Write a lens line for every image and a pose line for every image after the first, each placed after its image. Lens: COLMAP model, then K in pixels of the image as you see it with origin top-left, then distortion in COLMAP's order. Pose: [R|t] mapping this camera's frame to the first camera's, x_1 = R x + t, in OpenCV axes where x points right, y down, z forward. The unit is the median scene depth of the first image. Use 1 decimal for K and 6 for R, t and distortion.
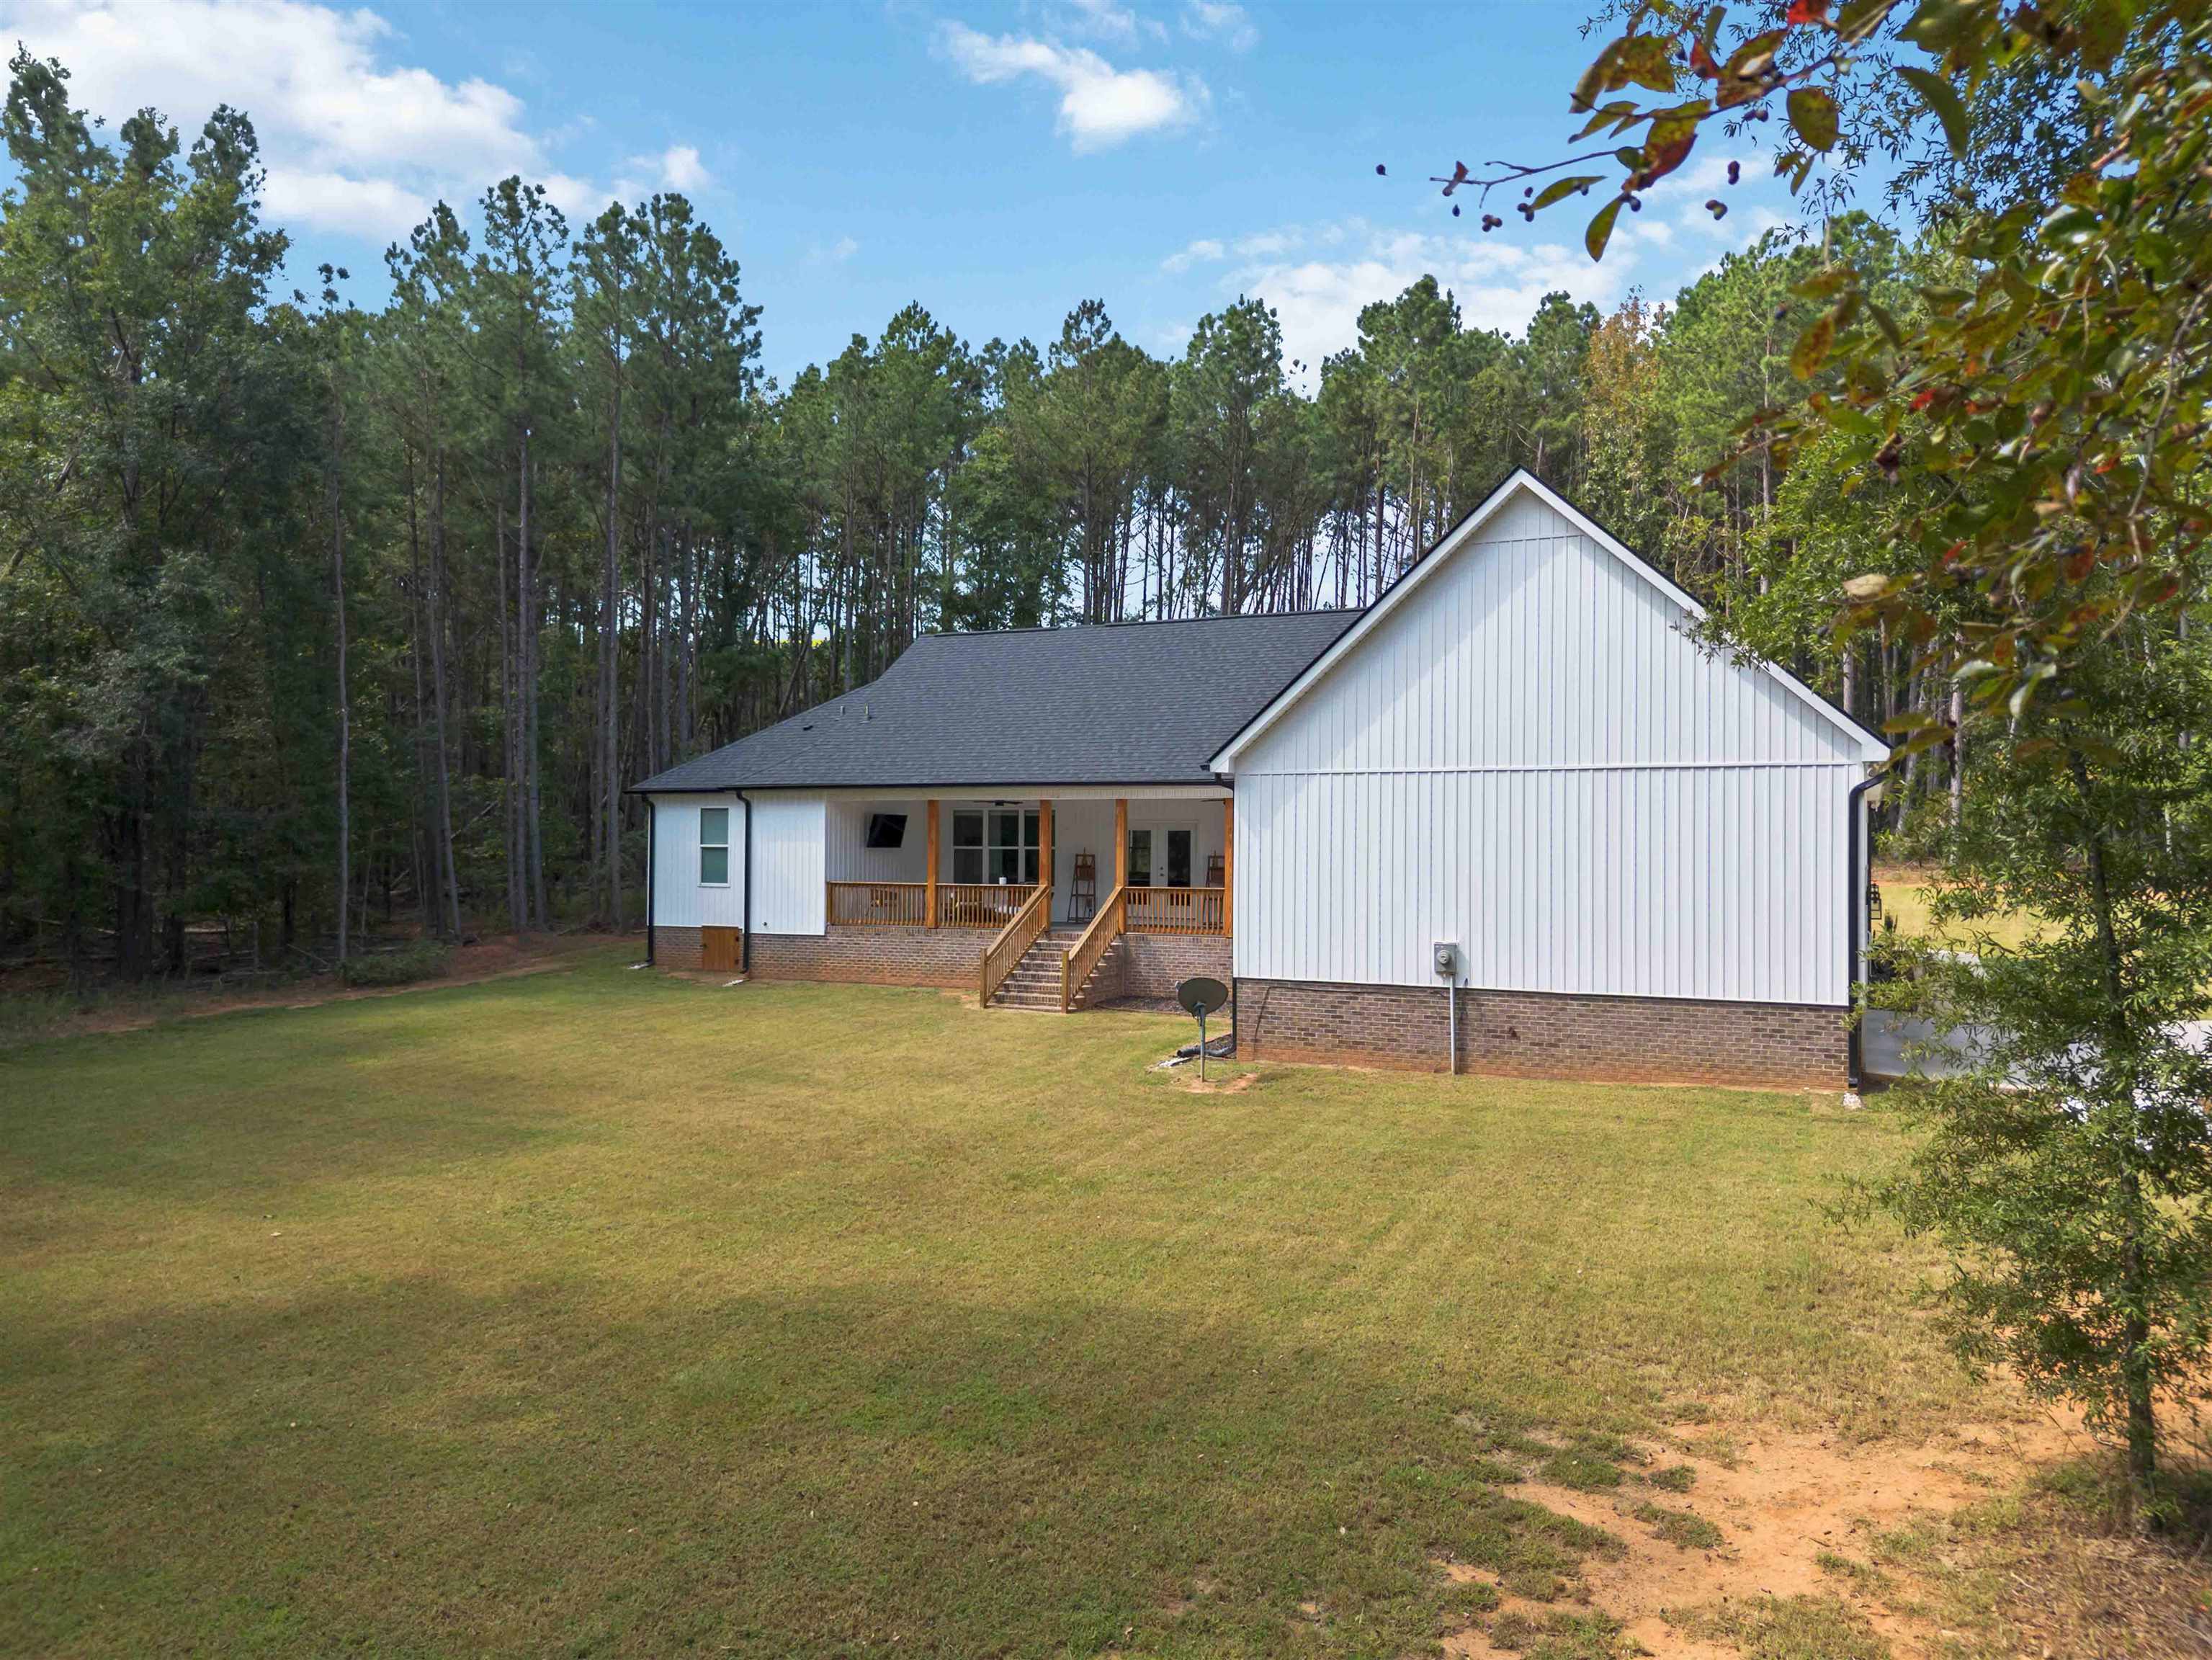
lens RADIAL K [[1585.0, 0, 1106.0], [0, 1585.0, 830.0], [0, 0, 1]] dist [0.052824, -0.043238]
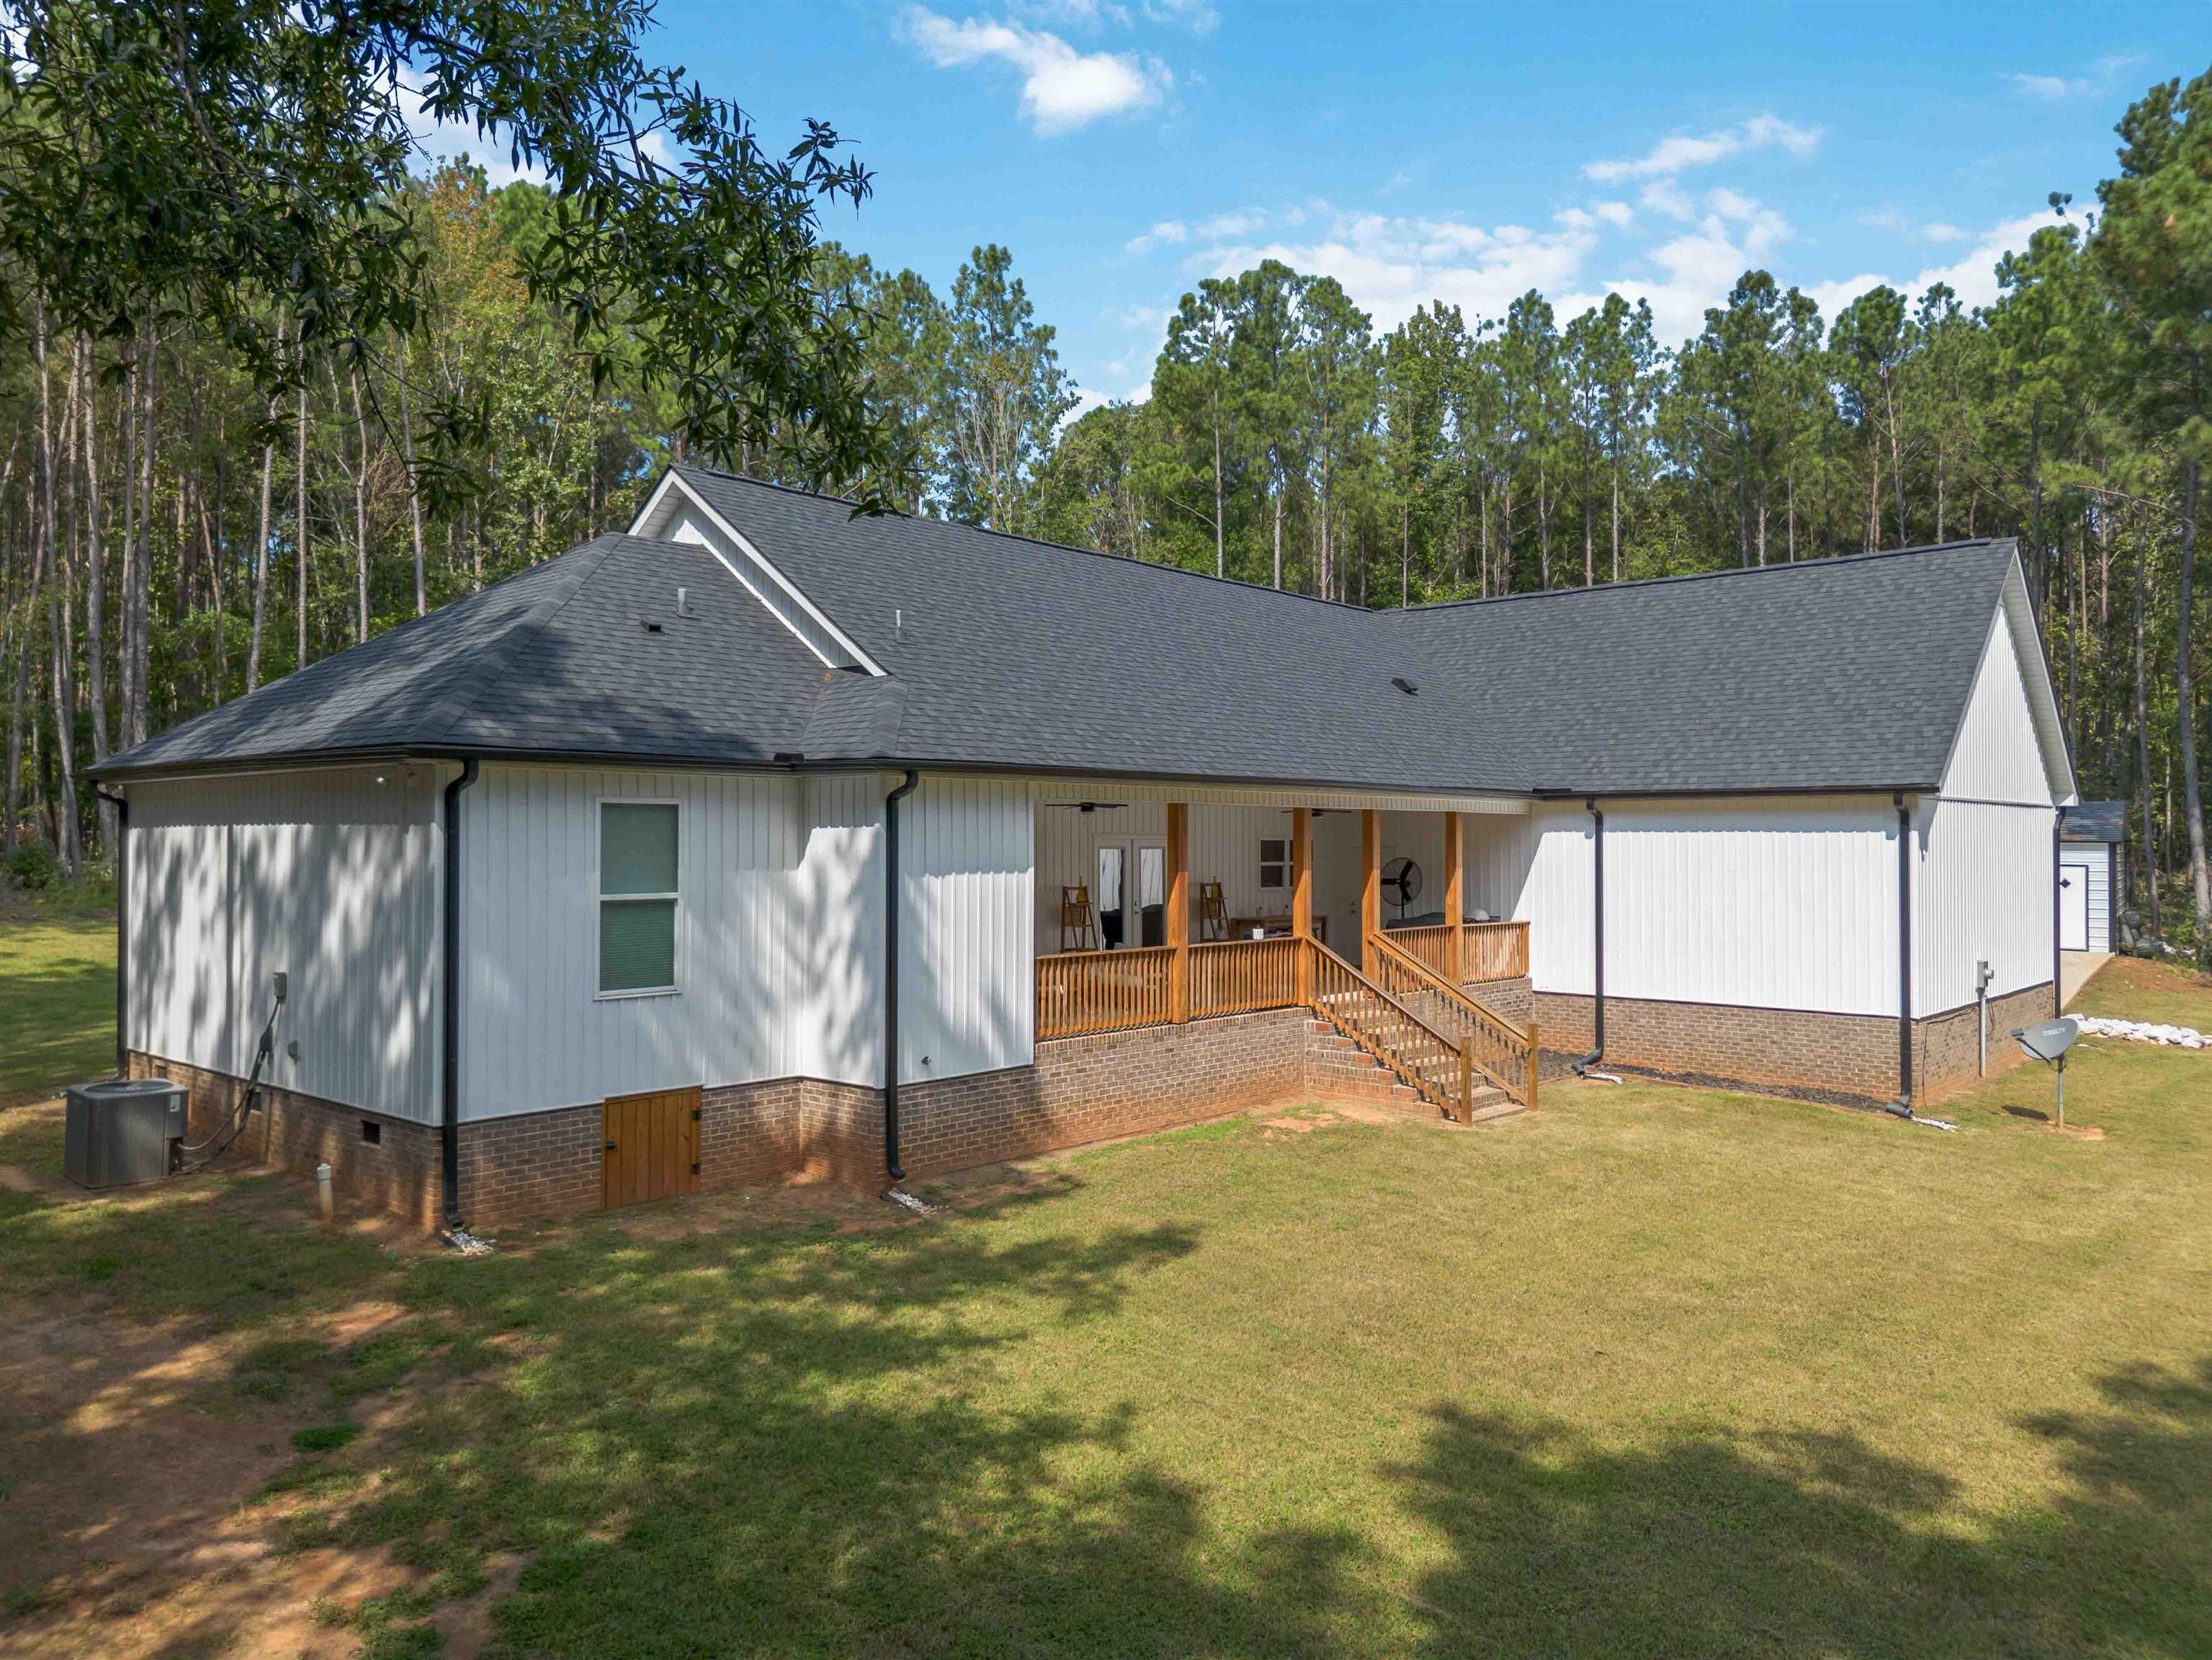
lens RADIAL K [[1585.0, 0, 1106.0], [0, 1585.0, 830.0], [0, 0, 1]] dist [0.052824, -0.043238]
pose [[0.296457, 0.003128, 0.955041, -0.662688], [0.000607, 0.999994, -0.003463, -0.006103], [-0.955046, 0.001606, 0.296453, 0.844033]]
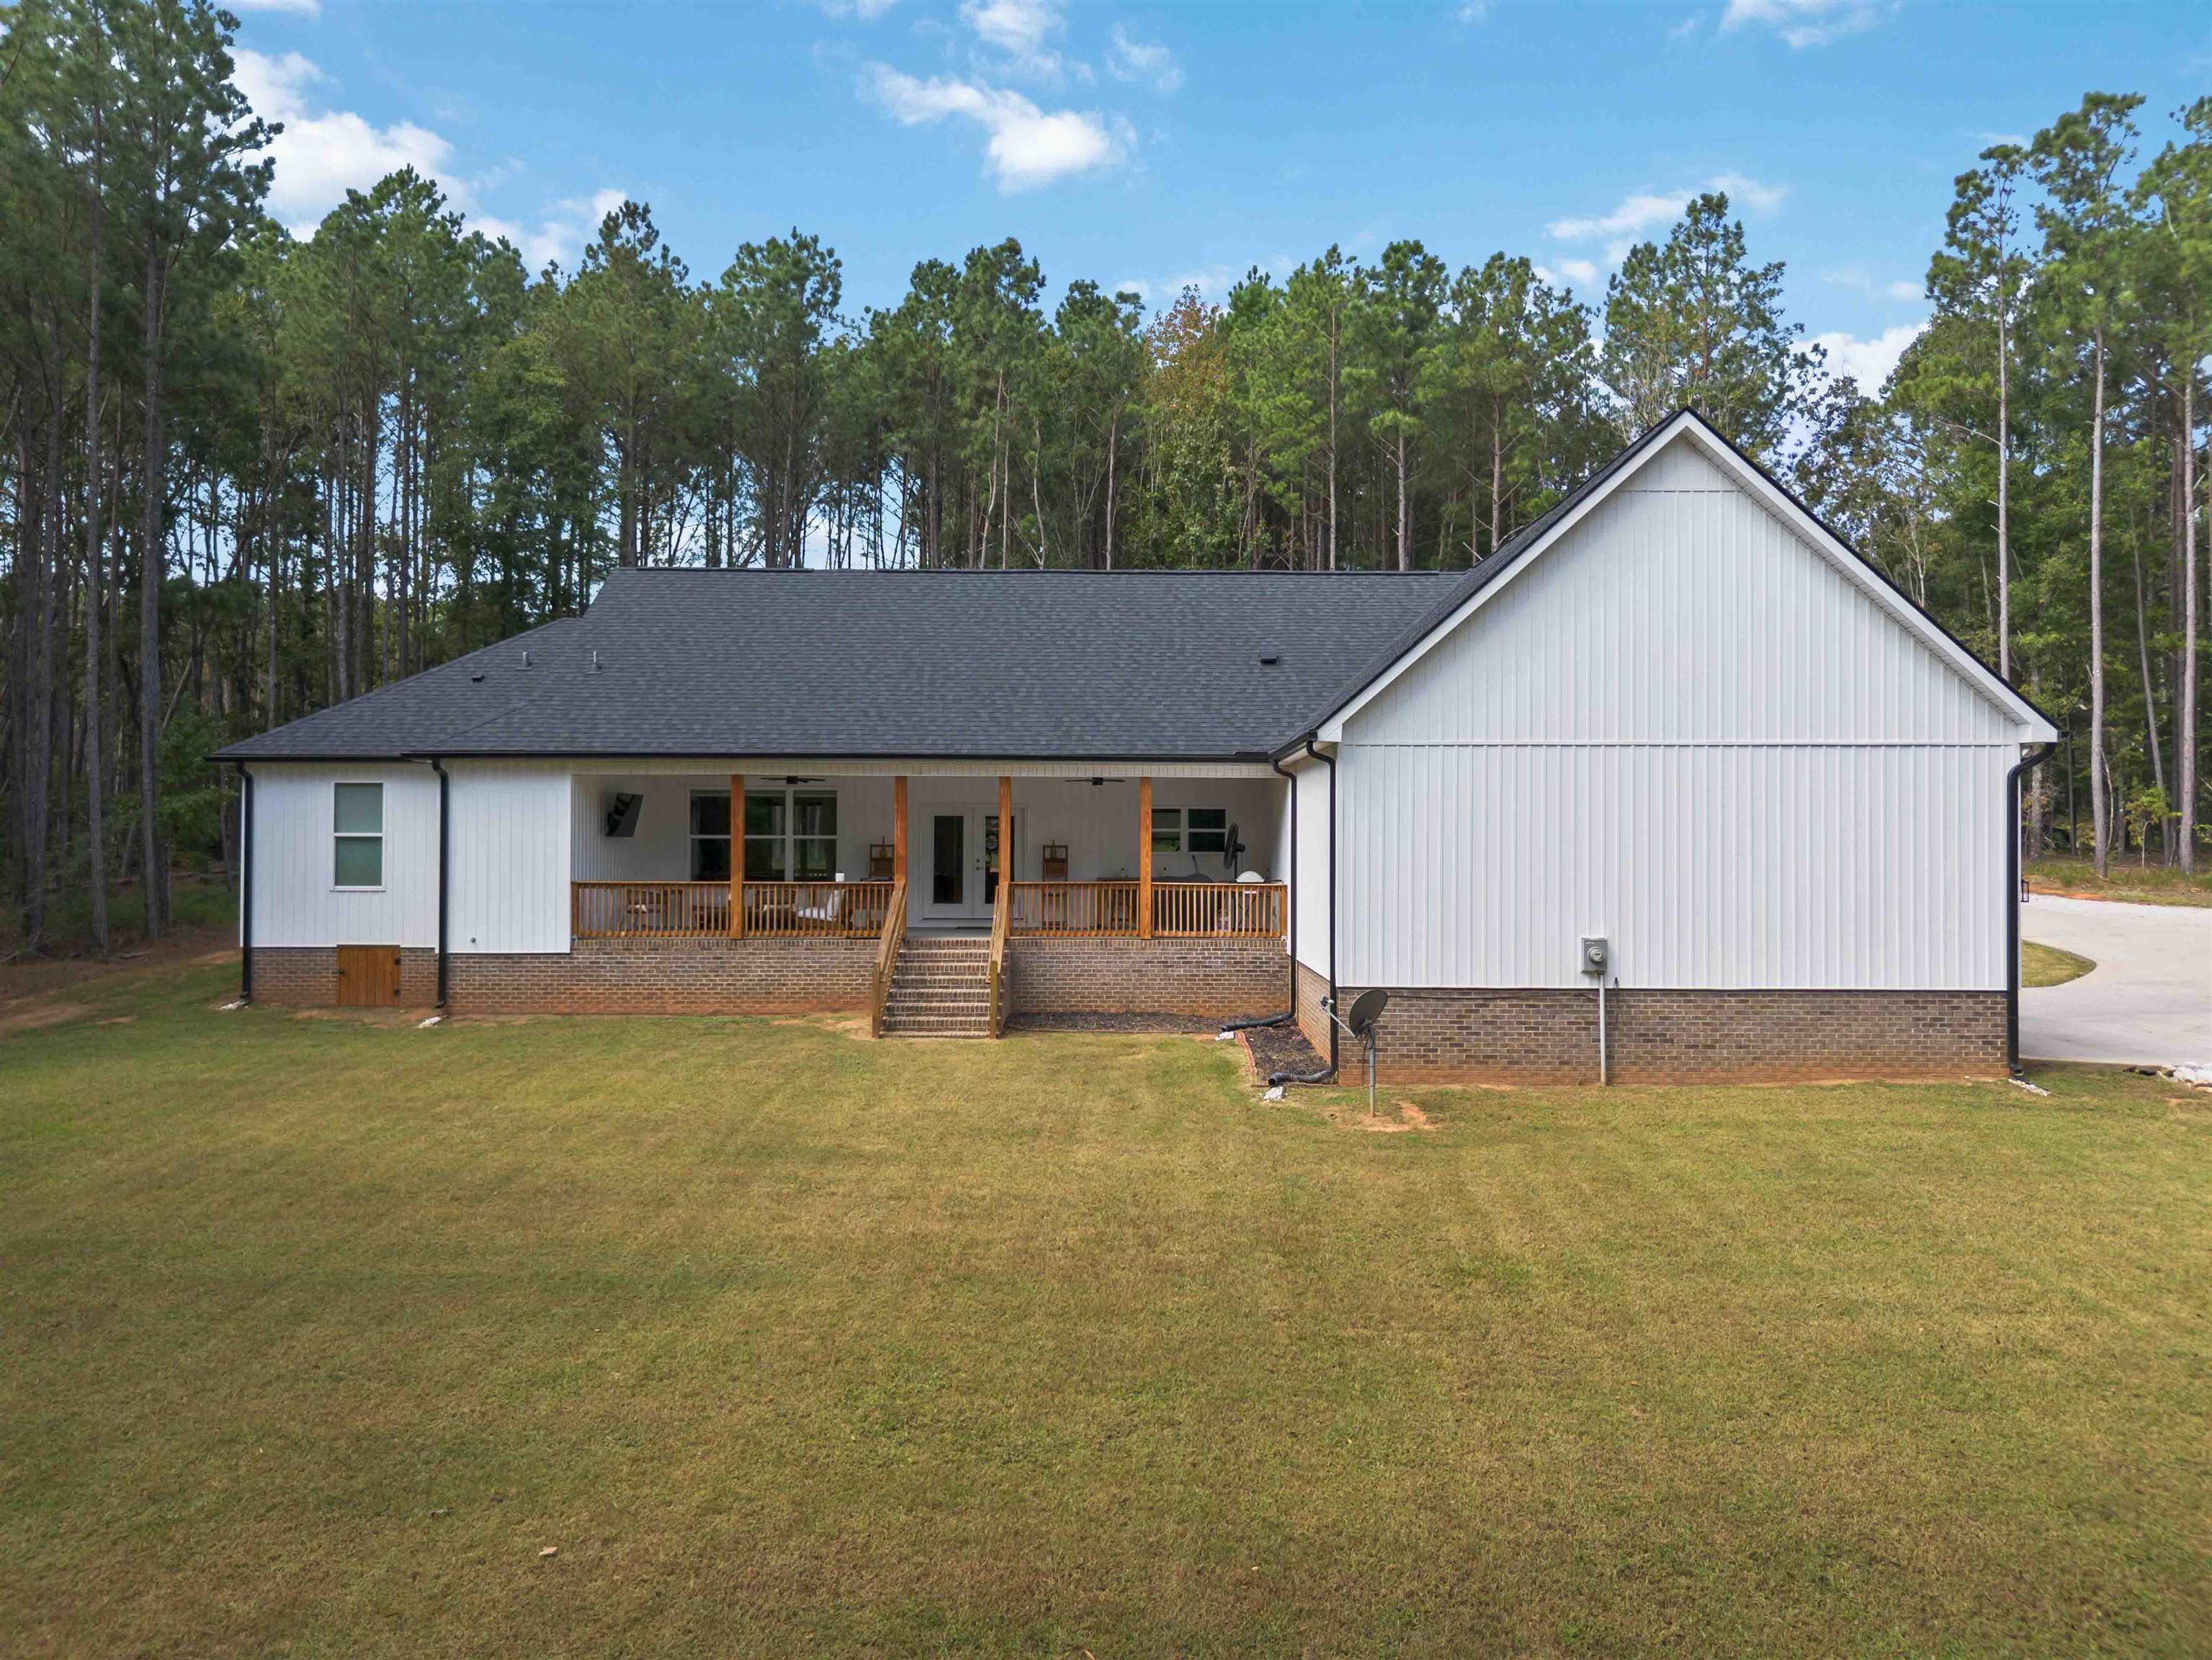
lens RADIAL K [[1570.5, 0, 1113.5], [0, 1570.5, 830.8], [0, 0, 1]] dist [0.047112, -0.043367]
pose [[0.901622, -0.000568, 0.432525, -0.274083], [-0.001400, 0.999990, 0.004231, 0.005091], [-0.432524, -0.004420, 0.901612, 0.216473]]
